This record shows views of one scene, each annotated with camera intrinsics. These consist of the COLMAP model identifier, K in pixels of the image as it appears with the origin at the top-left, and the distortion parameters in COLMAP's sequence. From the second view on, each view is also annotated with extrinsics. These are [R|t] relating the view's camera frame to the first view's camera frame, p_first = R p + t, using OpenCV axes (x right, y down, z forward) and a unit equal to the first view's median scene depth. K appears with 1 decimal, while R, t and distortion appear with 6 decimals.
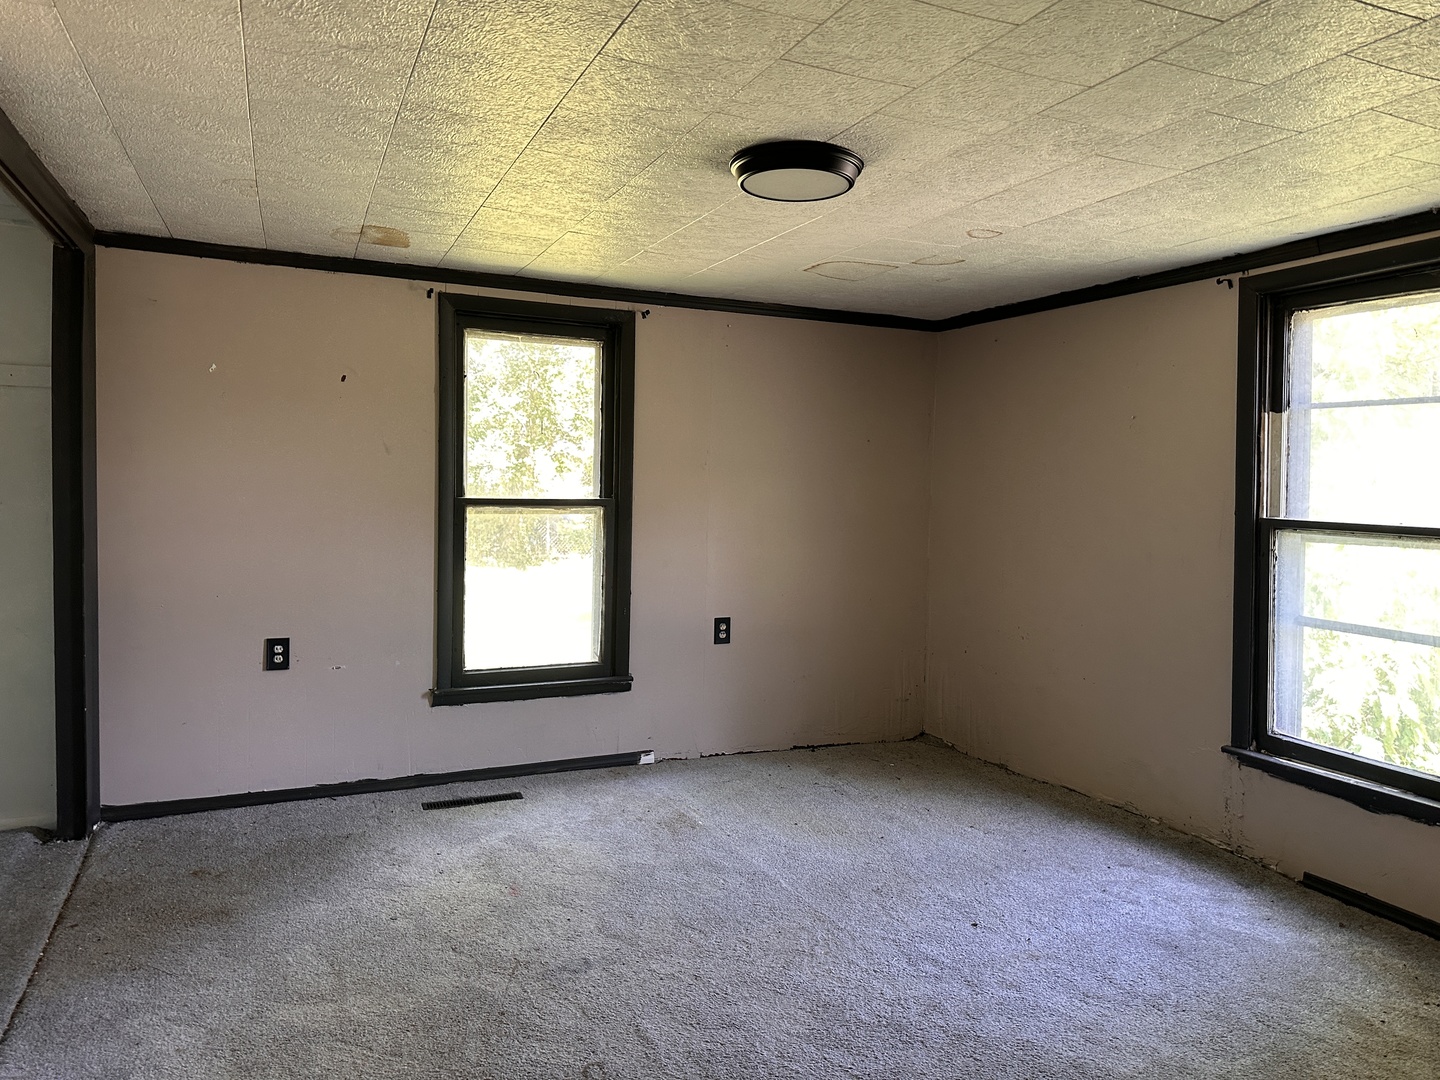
lens RADIAL K [[1005.4, 0, 731.4], [0, 1005.4, 534.9], [0, 0, 1]] dist [0.148739, -0.195476]
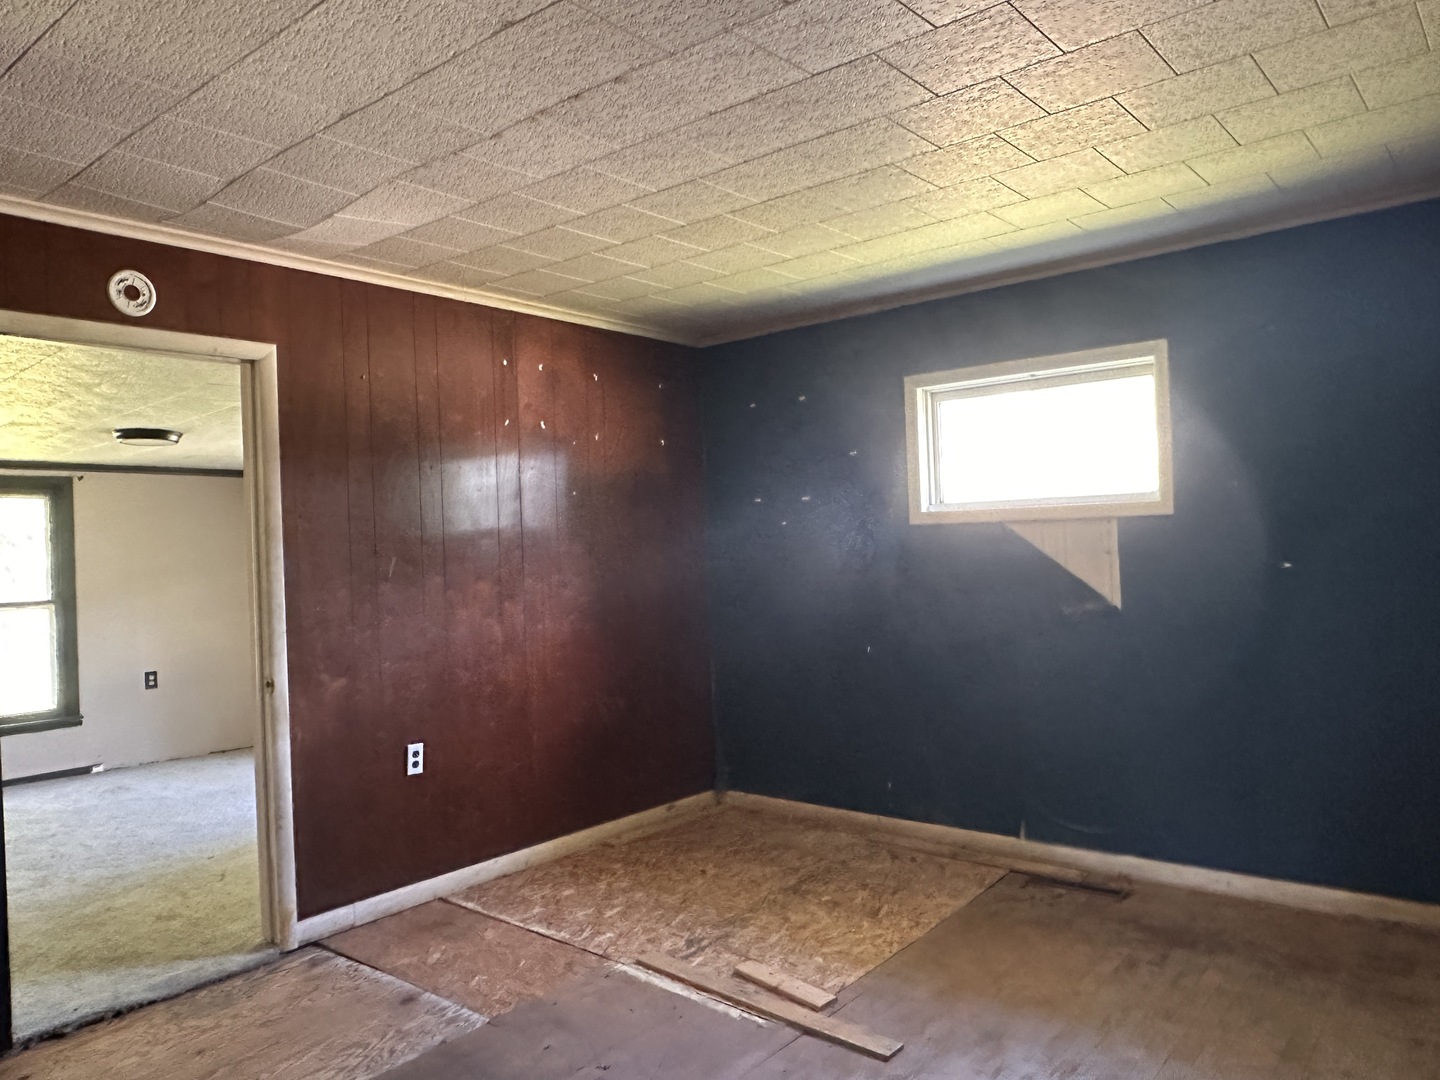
lens RADIAL K [[1029.7, 0, 720.0], [0, 1029.7, 540.0], [0, 0, 1]] dist [-0.008056, -0.002891]
pose [[0.902938, -0.053260, 0.426459, 0.120969], [0.085144, 0.994792, -0.056037, 0.047170], [-0.421253, 0.086908, 0.902770, -0.802351]]
